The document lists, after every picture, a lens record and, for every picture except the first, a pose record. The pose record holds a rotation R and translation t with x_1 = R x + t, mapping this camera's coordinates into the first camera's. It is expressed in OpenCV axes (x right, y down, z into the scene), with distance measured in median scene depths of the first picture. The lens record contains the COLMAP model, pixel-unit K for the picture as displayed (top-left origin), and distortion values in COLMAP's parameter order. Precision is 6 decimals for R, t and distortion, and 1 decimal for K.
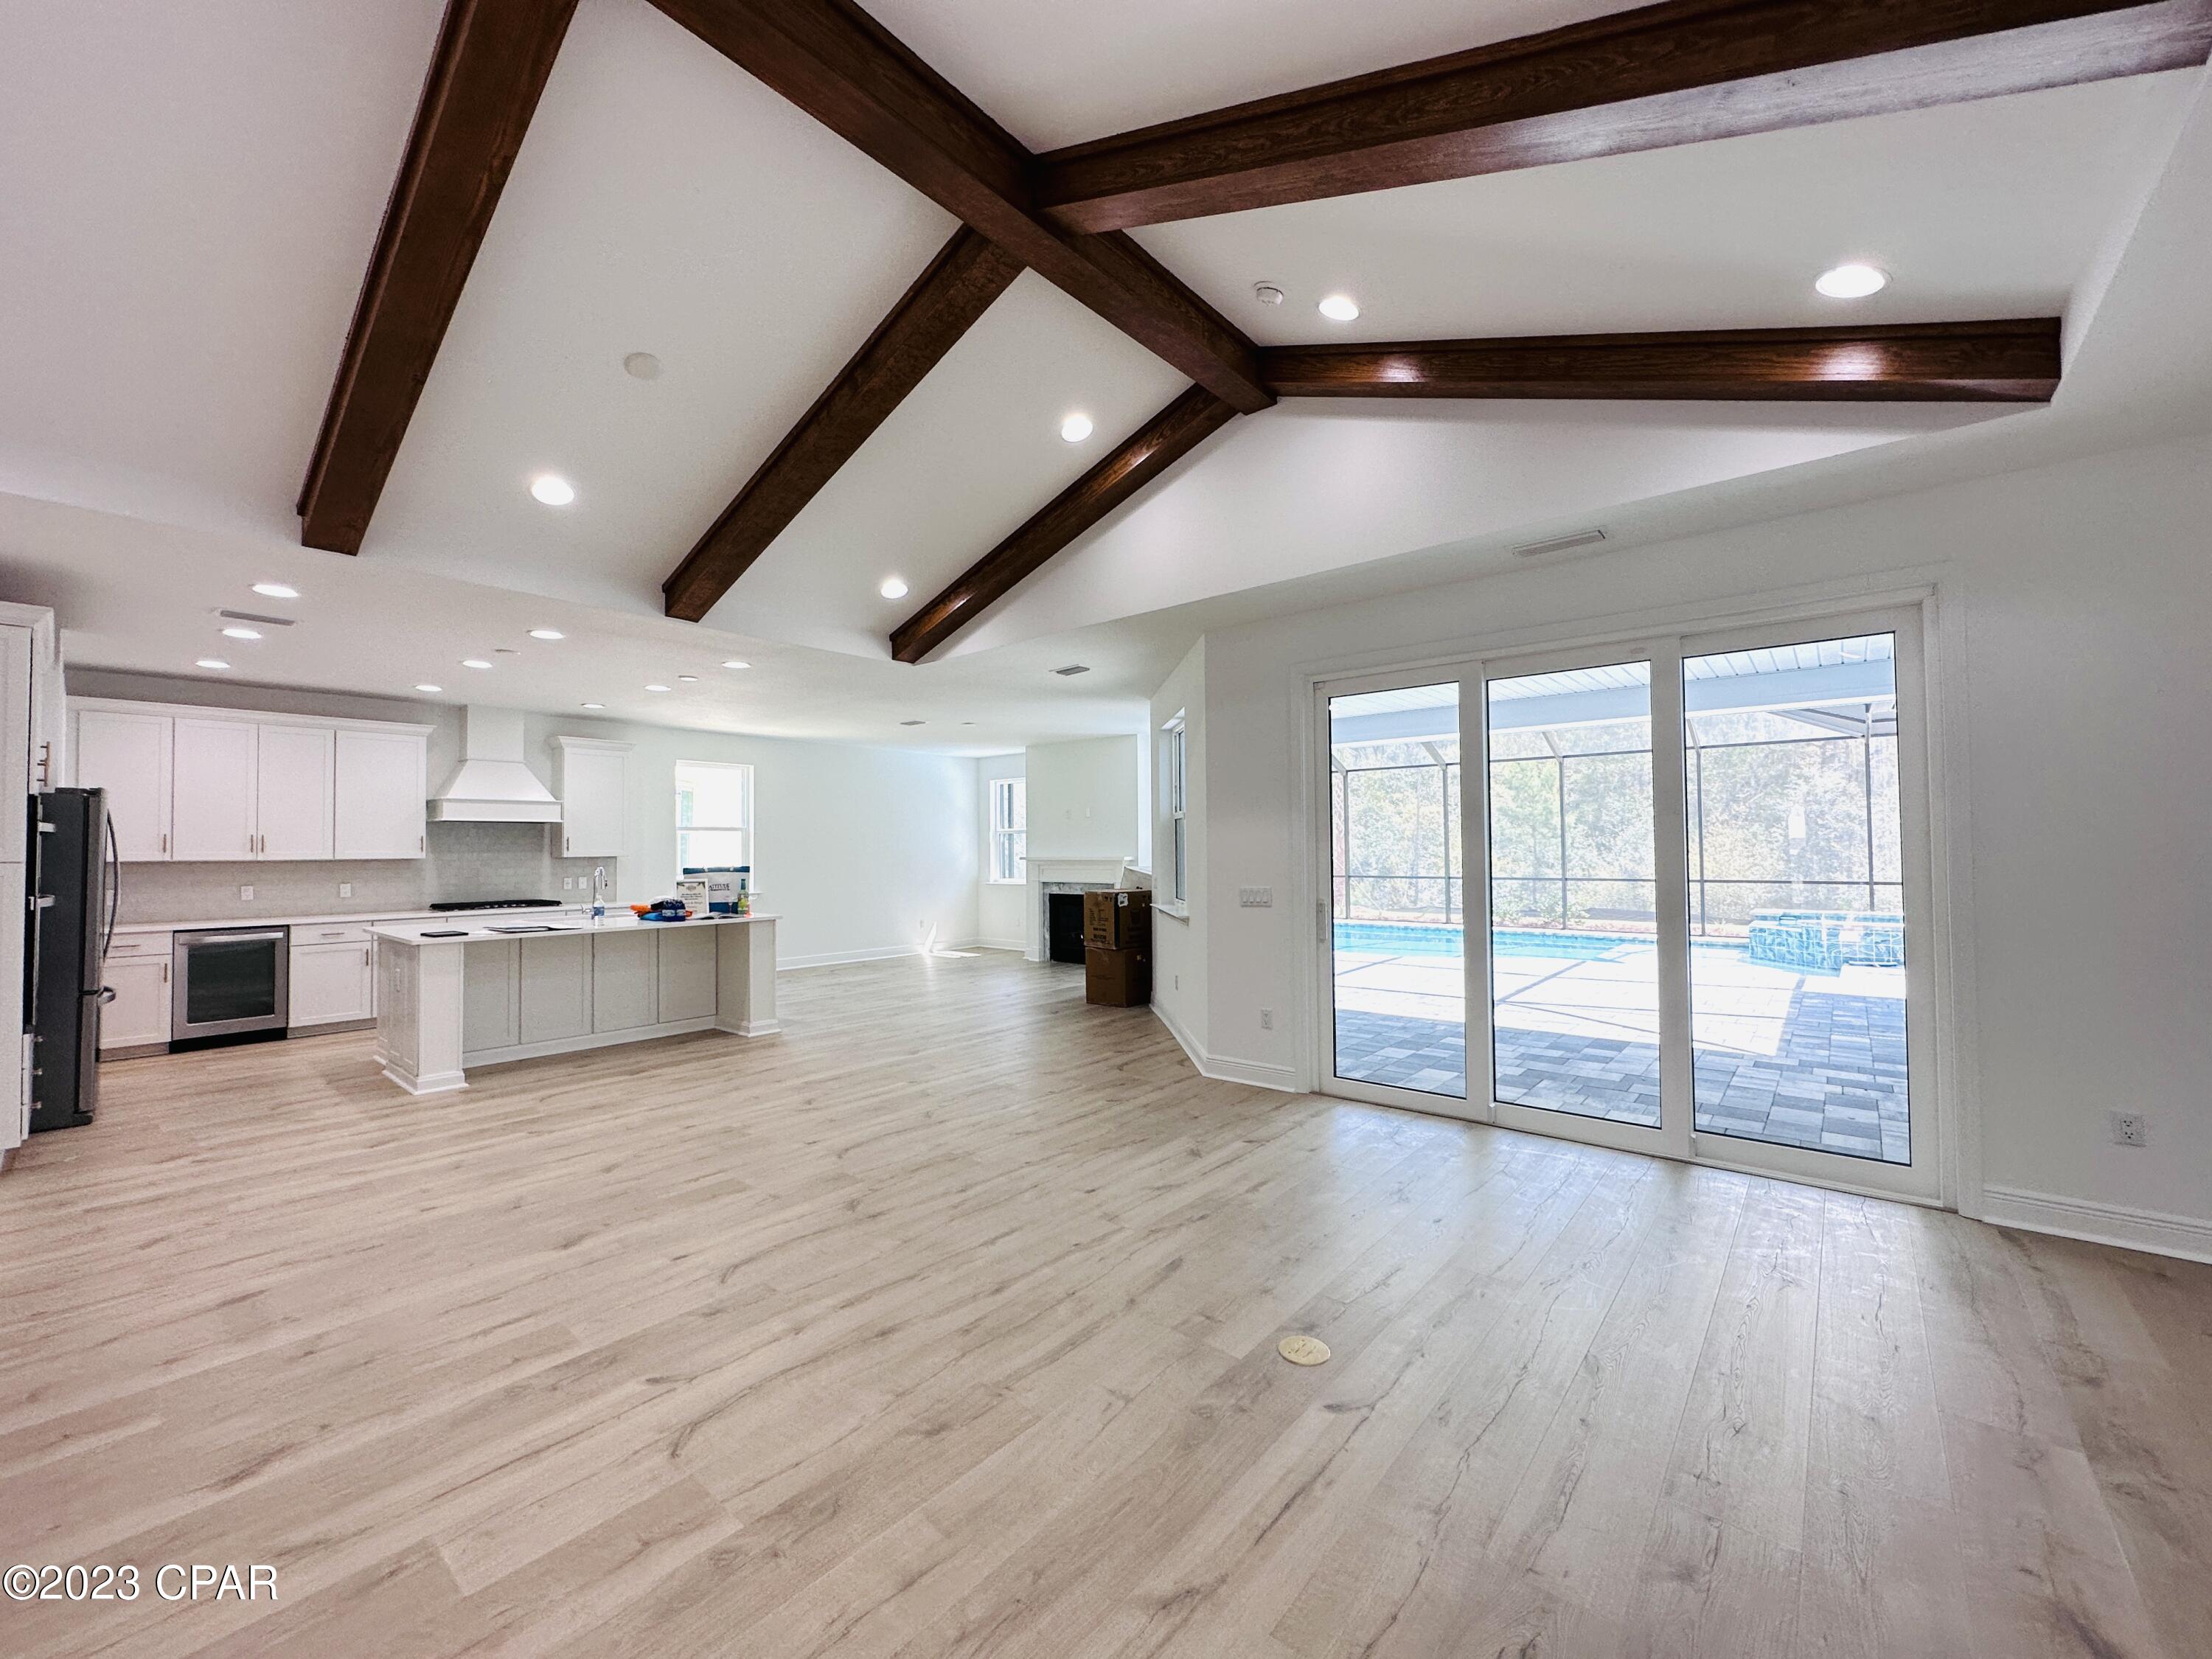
lens RADIAL K [[883.7, 0, 1108.8], [0, 883.7, 832.5], [0, 0, 1]] dist [0.004159, -0.000016]
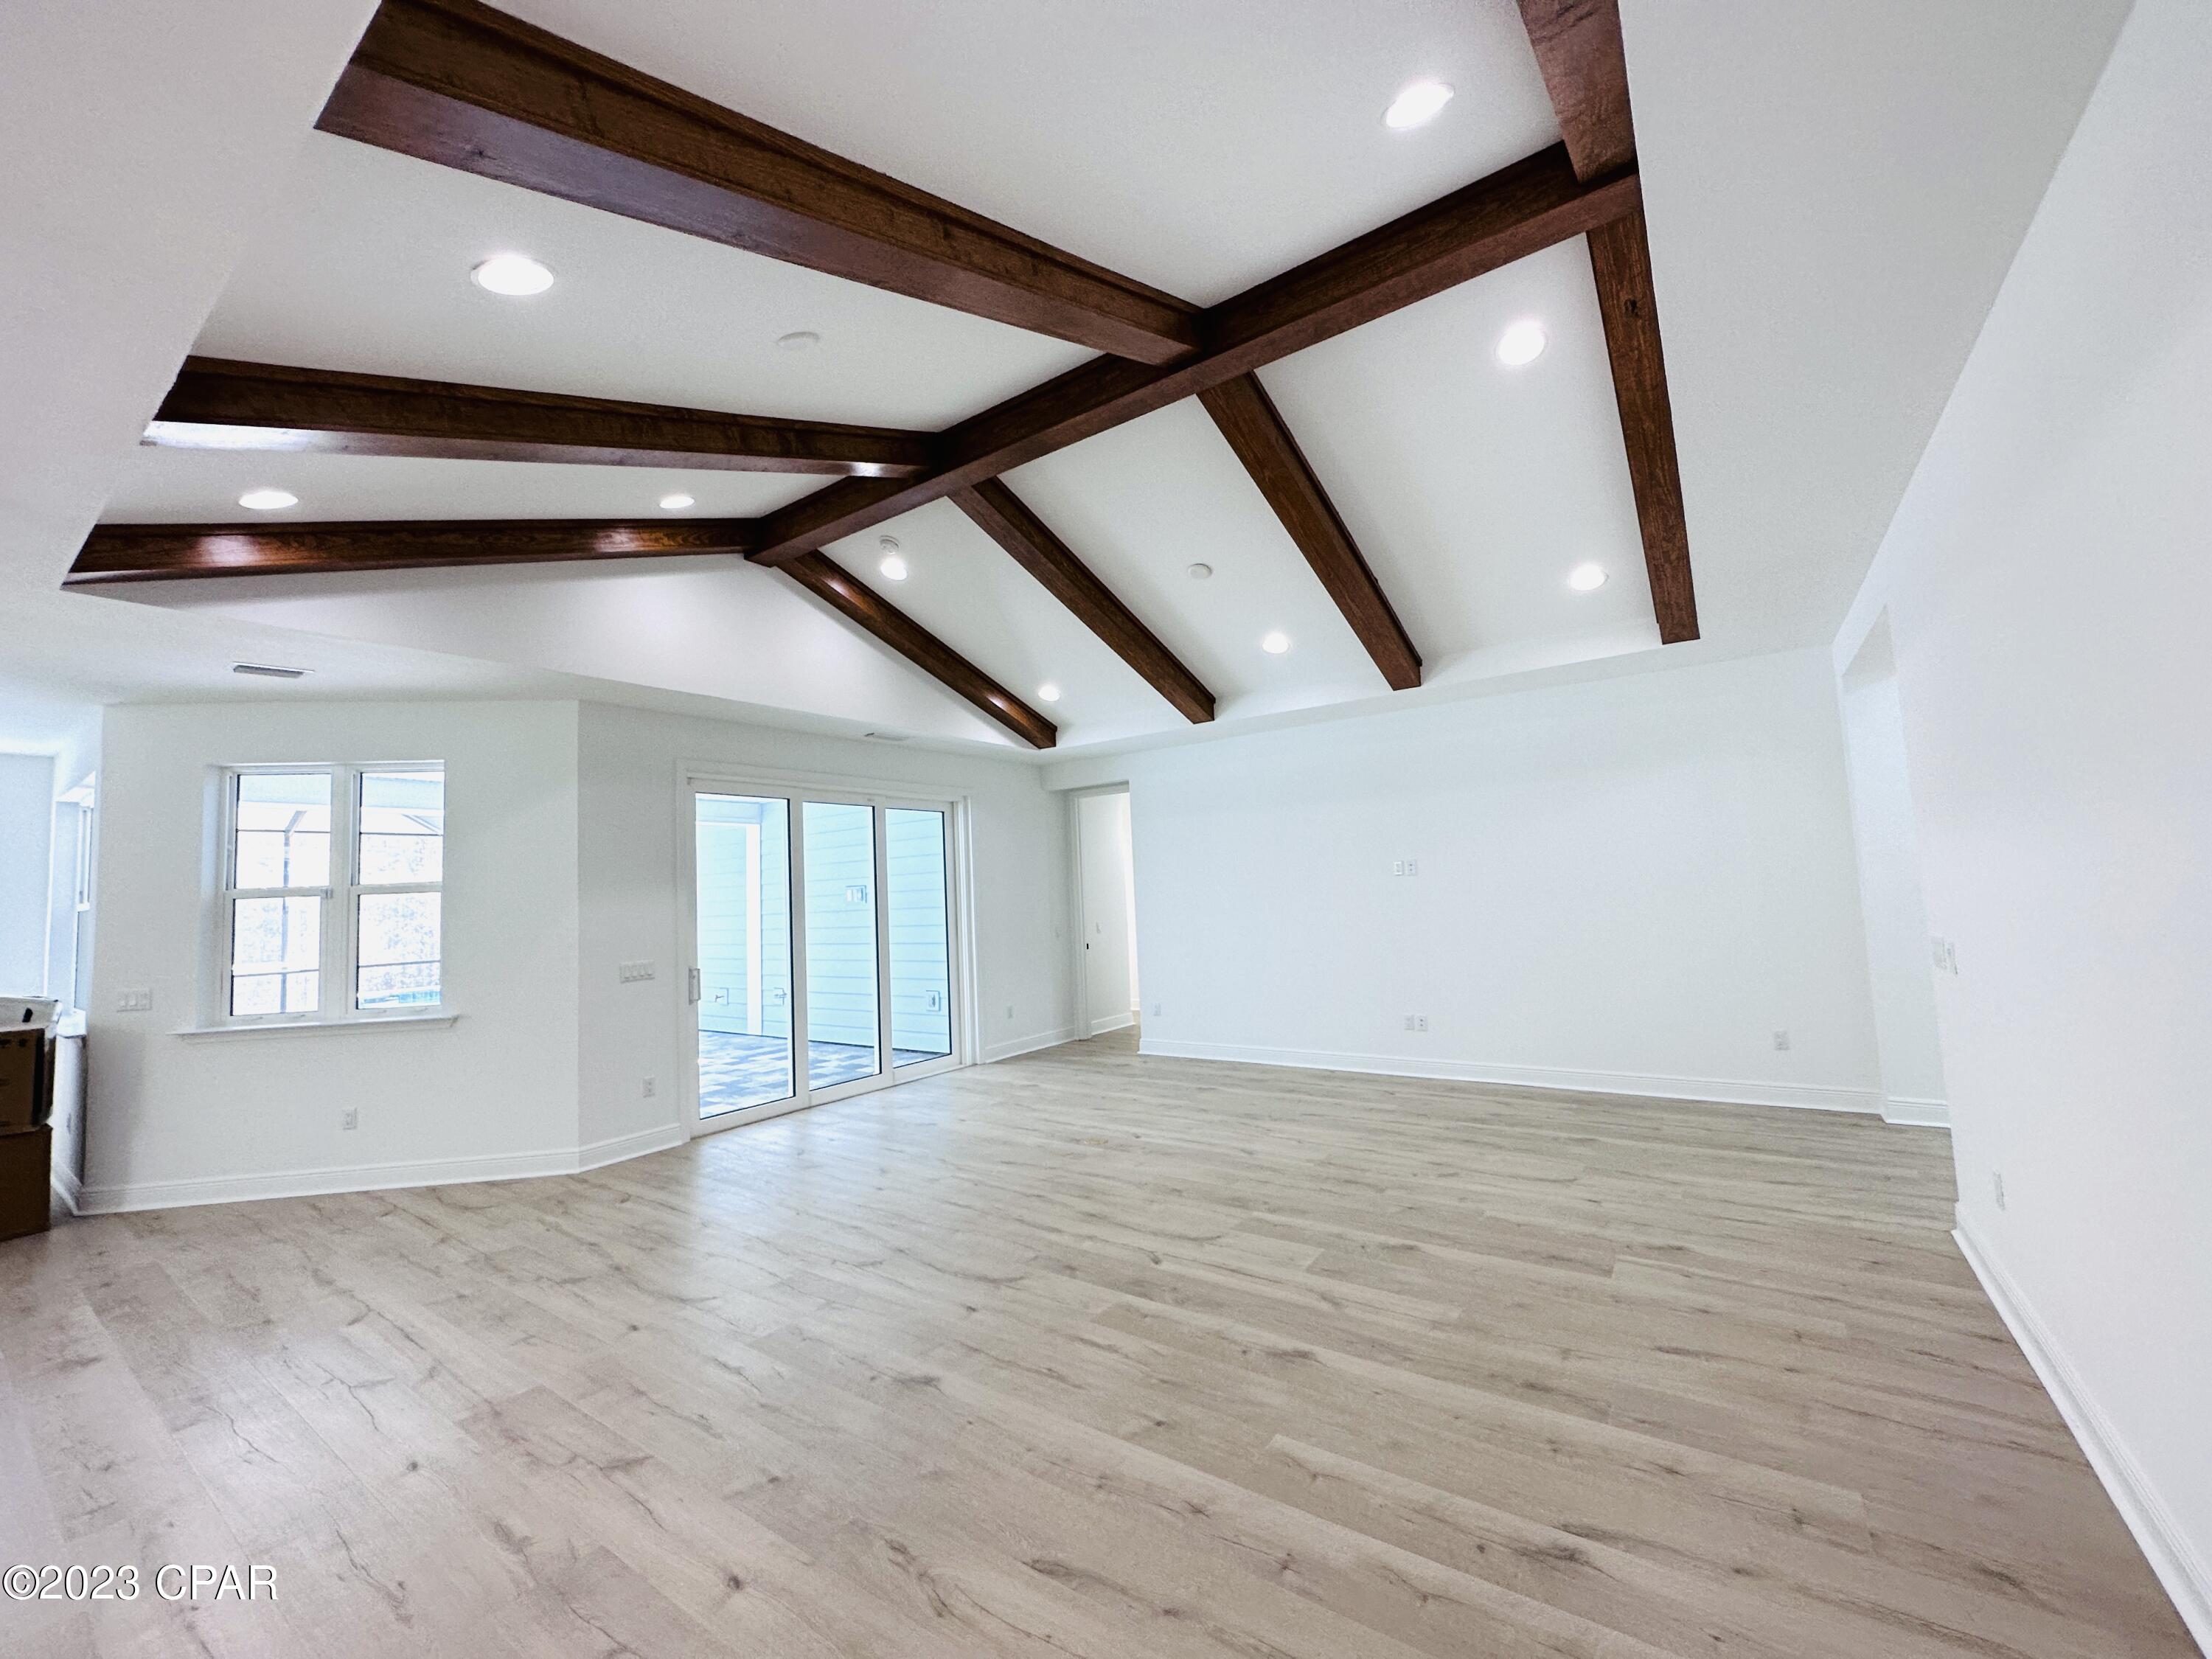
lens RADIAL K [[883.7, 0, 1101.9], [0, 883.7, 823.4], [0, 0, 1]] dist [0.004159, -0.000016]
pose [[-0.088497, 0.093468, 0.991681, -0.387476], [0.025795, 0.995469, -0.091523, 0.004522], [-0.995742, 0.017481, -0.090507, 0.230507]]
